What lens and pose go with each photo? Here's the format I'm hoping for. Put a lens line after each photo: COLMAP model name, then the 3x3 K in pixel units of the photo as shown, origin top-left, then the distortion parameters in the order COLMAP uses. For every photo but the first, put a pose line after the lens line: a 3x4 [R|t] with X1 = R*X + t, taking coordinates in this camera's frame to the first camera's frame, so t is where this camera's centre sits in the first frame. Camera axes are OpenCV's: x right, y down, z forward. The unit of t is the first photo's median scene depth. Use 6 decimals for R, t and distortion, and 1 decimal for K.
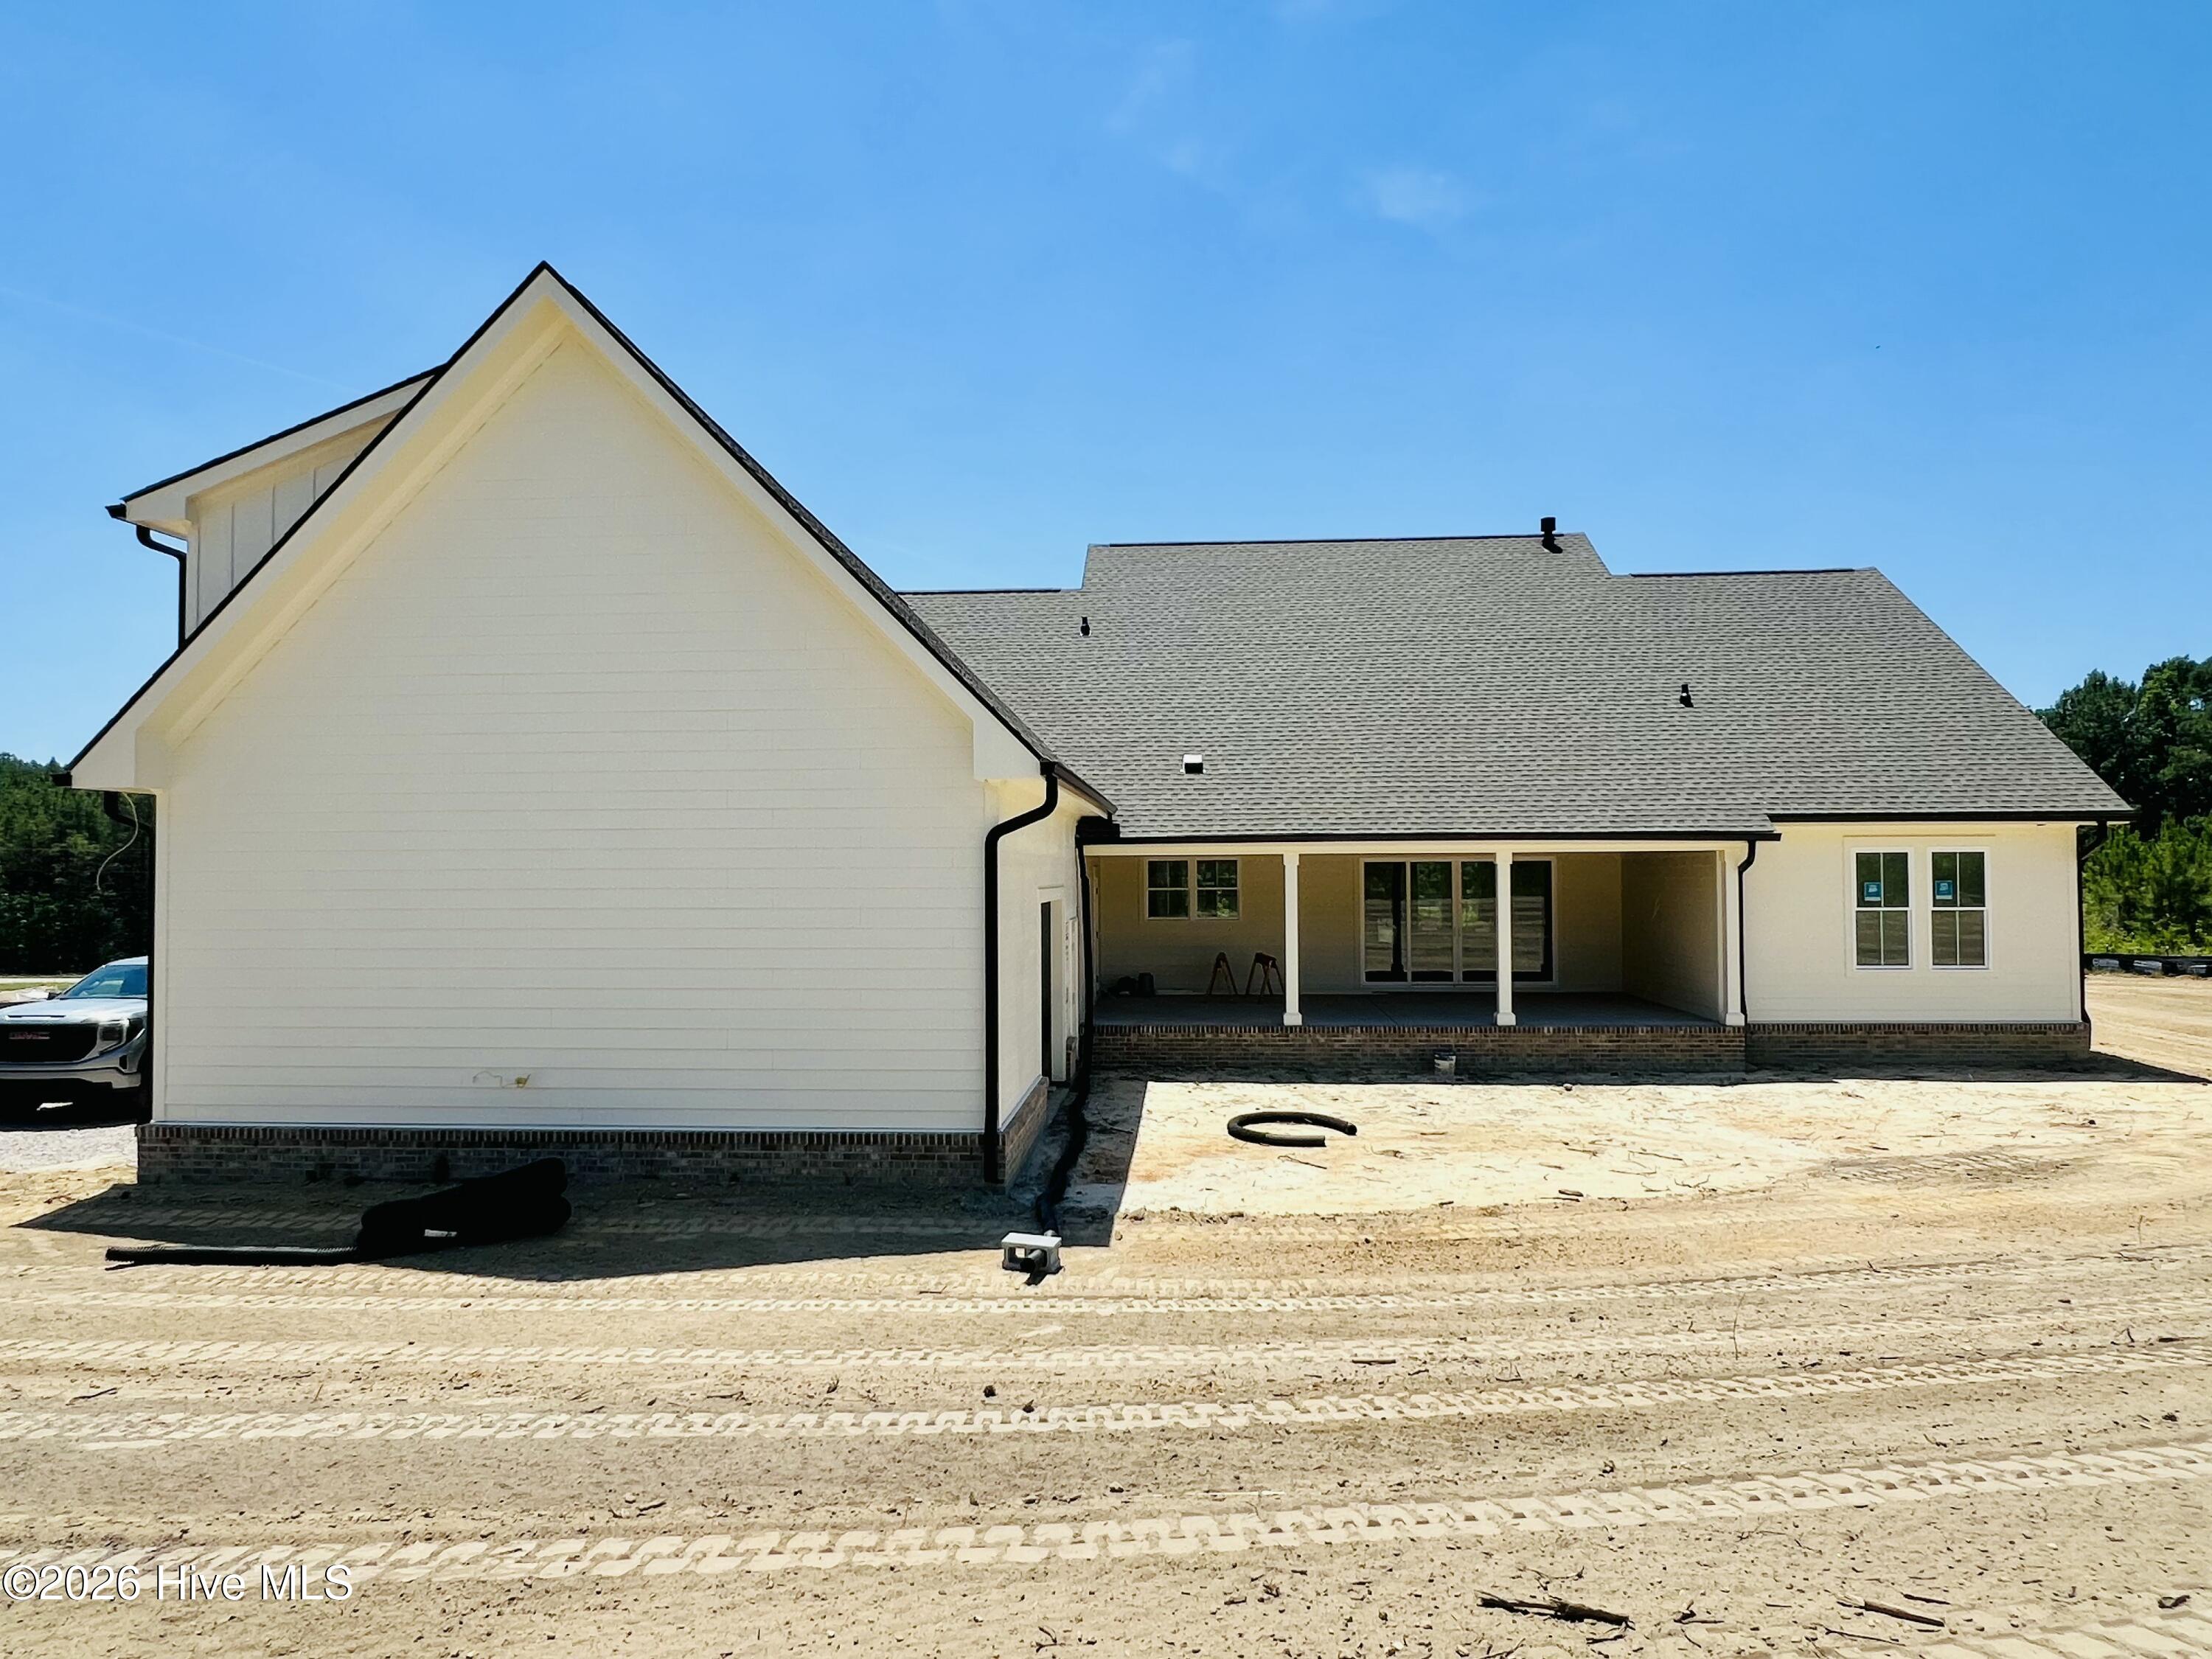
lens RADIAL K [[1293.2, 0, 1106.6], [0, 1293.2, 833.4], [0, 0, 1]] dist [0.004491, 0.000326]
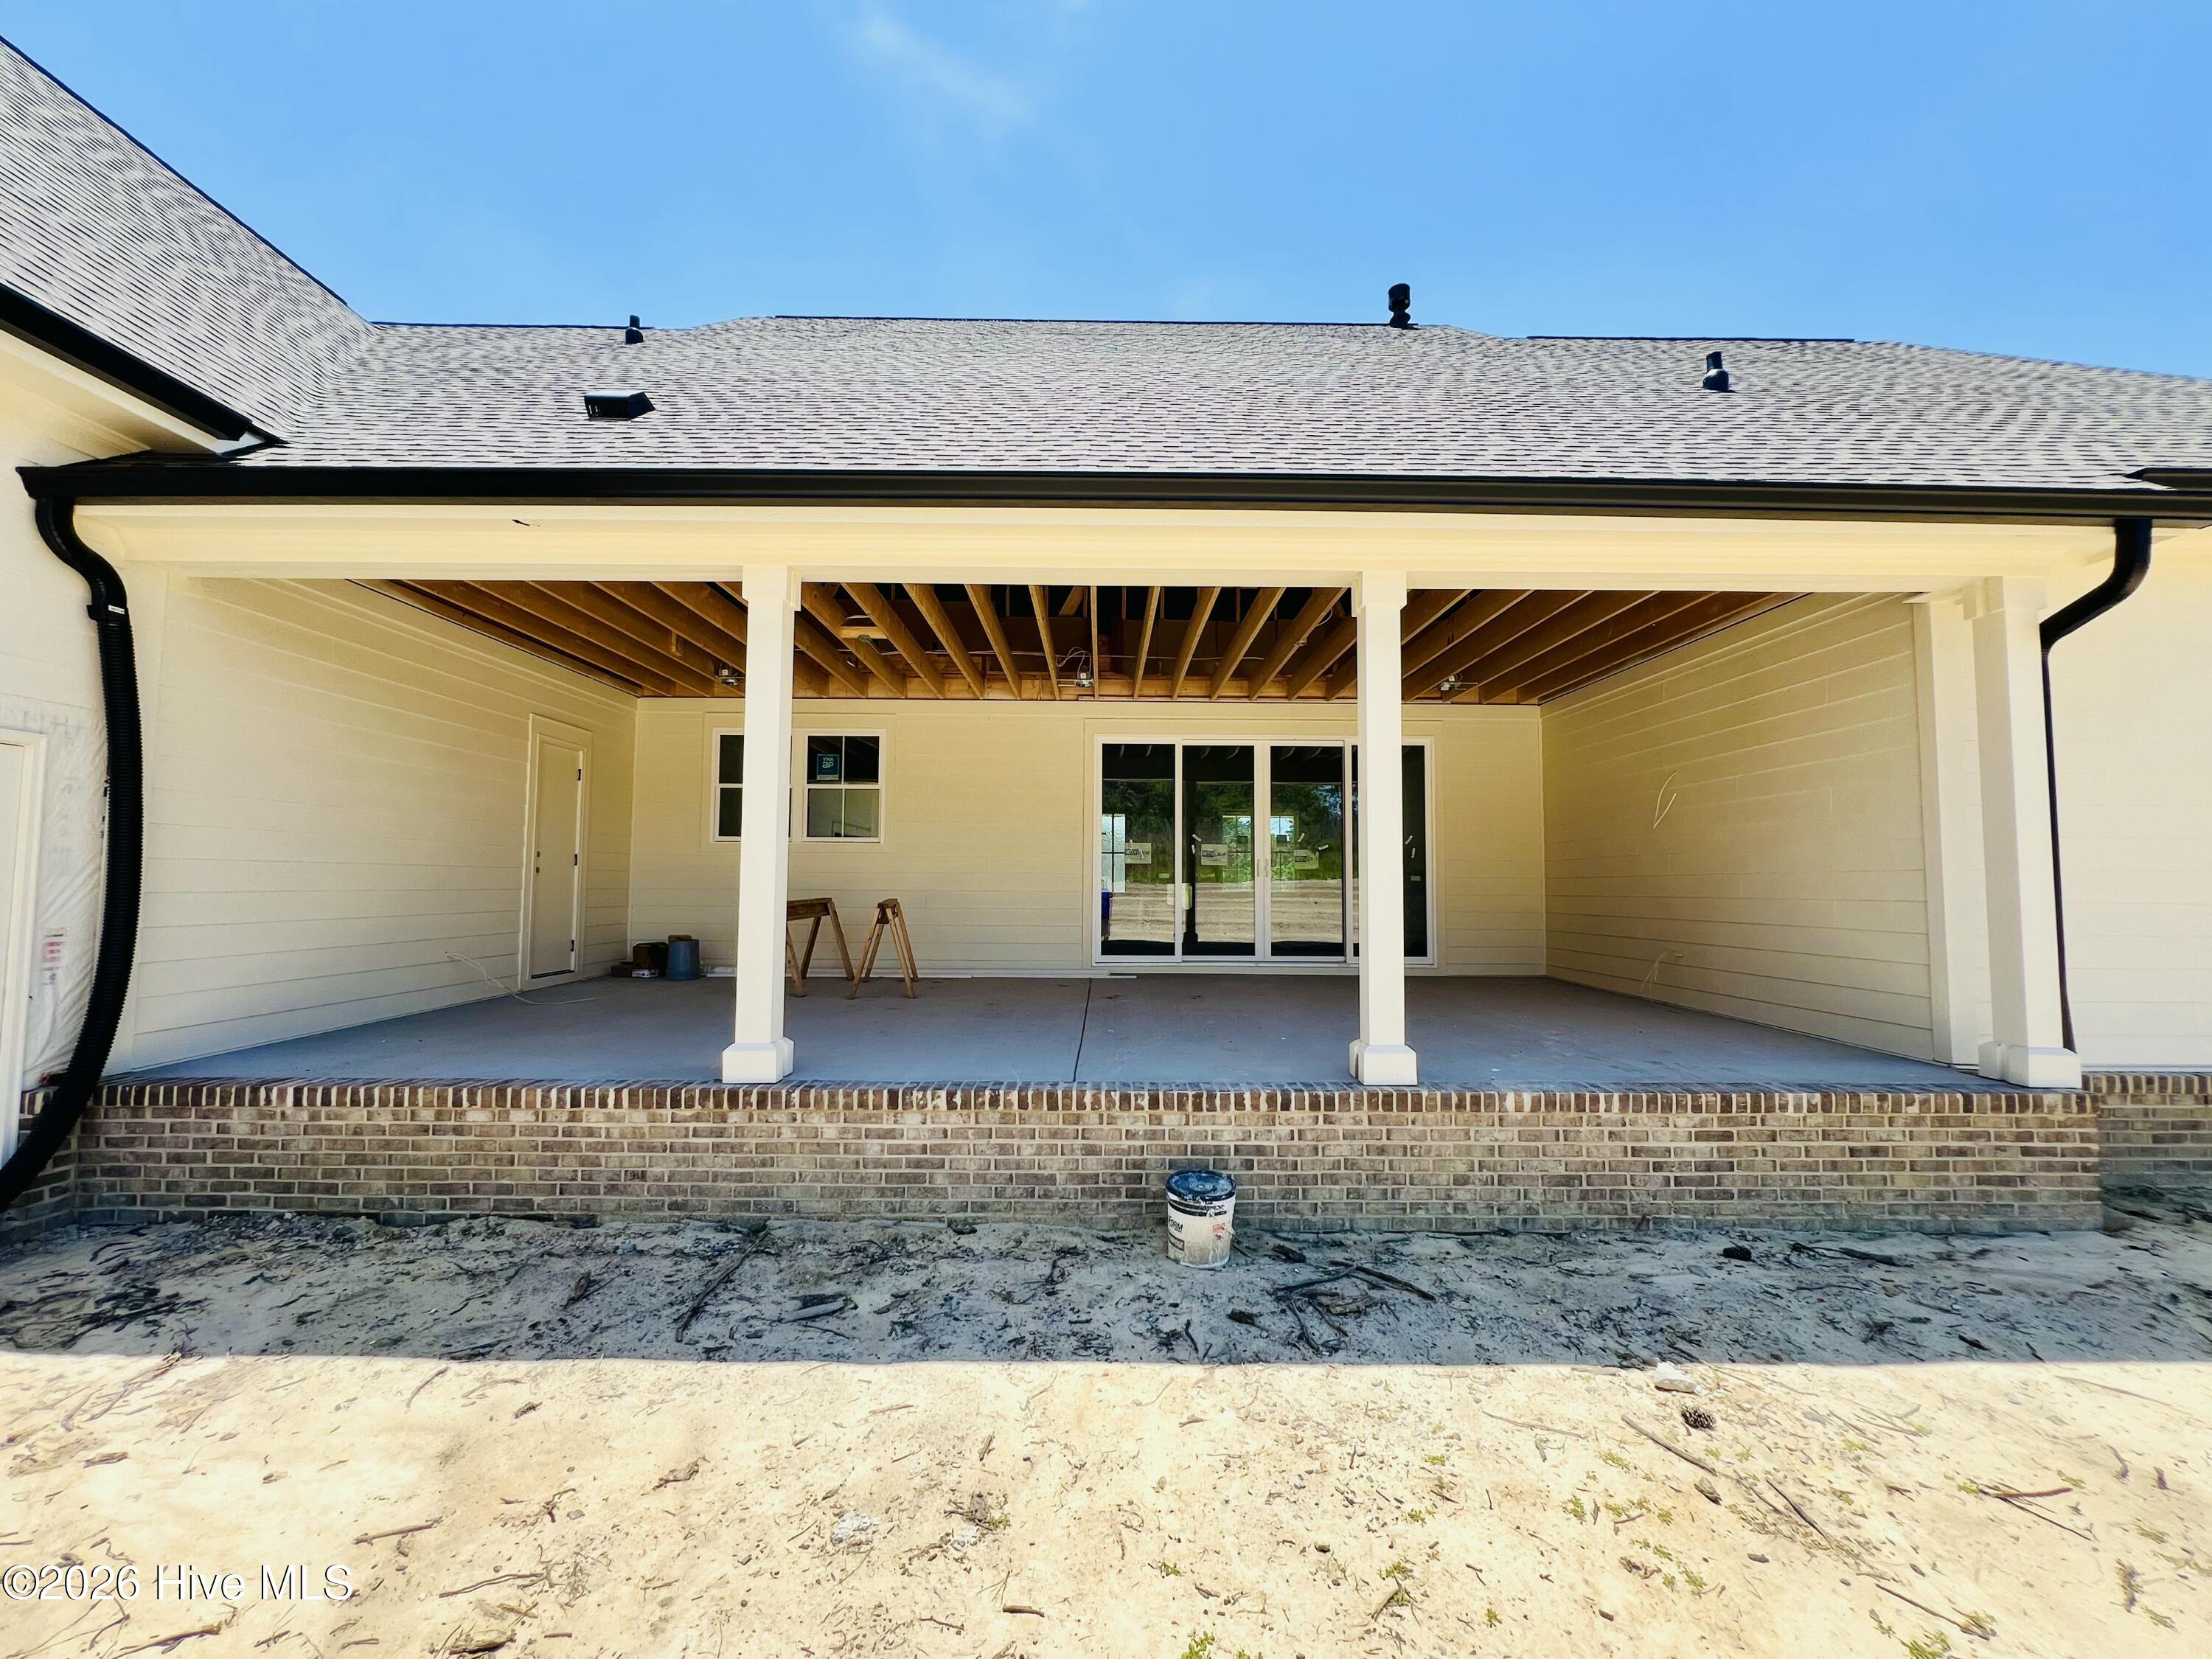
lens RADIAL K [[894.4, 0, 1106.6], [0, 894.4, 830.3], [0, 0, 1]] dist [-0.002629, -0.000110]
pose [[0.996859, 0.016235, 0.077509, 0.218170], [-0.013857, 0.999420, -0.031116, 0.091697], [-0.077969, 0.029944, 0.996506, 0.776787]]
